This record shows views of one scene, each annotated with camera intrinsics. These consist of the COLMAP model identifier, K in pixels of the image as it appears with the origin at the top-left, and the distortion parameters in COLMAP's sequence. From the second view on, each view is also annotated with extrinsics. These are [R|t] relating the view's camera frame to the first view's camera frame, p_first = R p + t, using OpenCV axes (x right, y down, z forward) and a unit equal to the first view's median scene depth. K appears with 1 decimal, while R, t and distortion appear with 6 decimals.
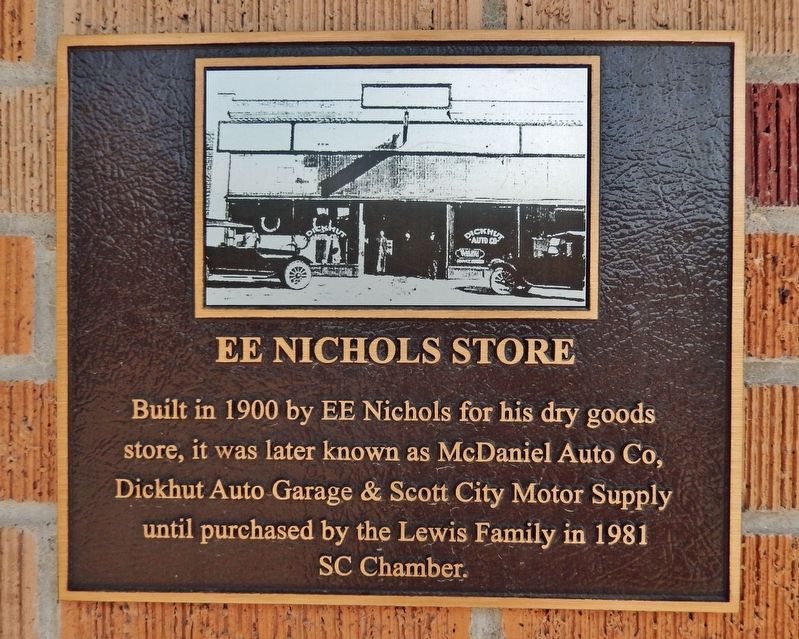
lens RADIAL K [[637.1, 0, 399.2], [0, 637.1, 319.1], [0, 0, 1]] dist [0.002699, 0.002090]
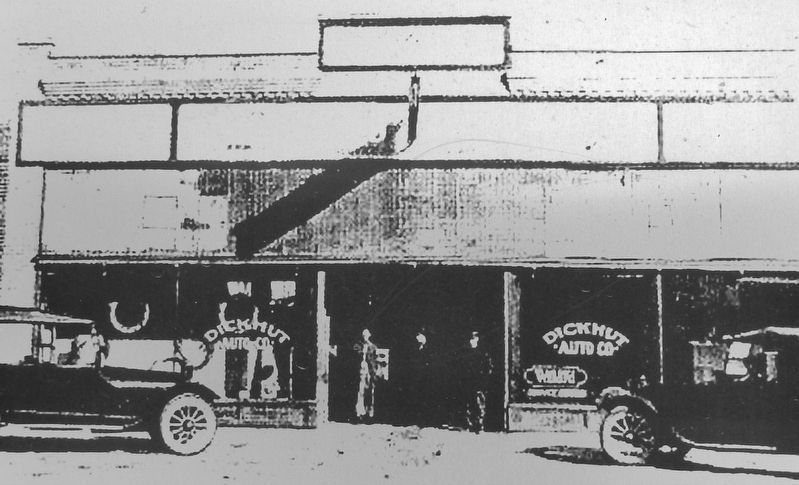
lens RADIAL K [[570.4, 0, 399.4], [0, 570.4, 242.9], [0, 0, 1]] dist [0.004065, -0.000567]
pose [[0.999908, -0.013453, 0.001536, -0.002296], [0.013501, 0.999214, -0.037280, -0.186058], [-0.001033, 0.037297, 0.999304, 0.580204]]
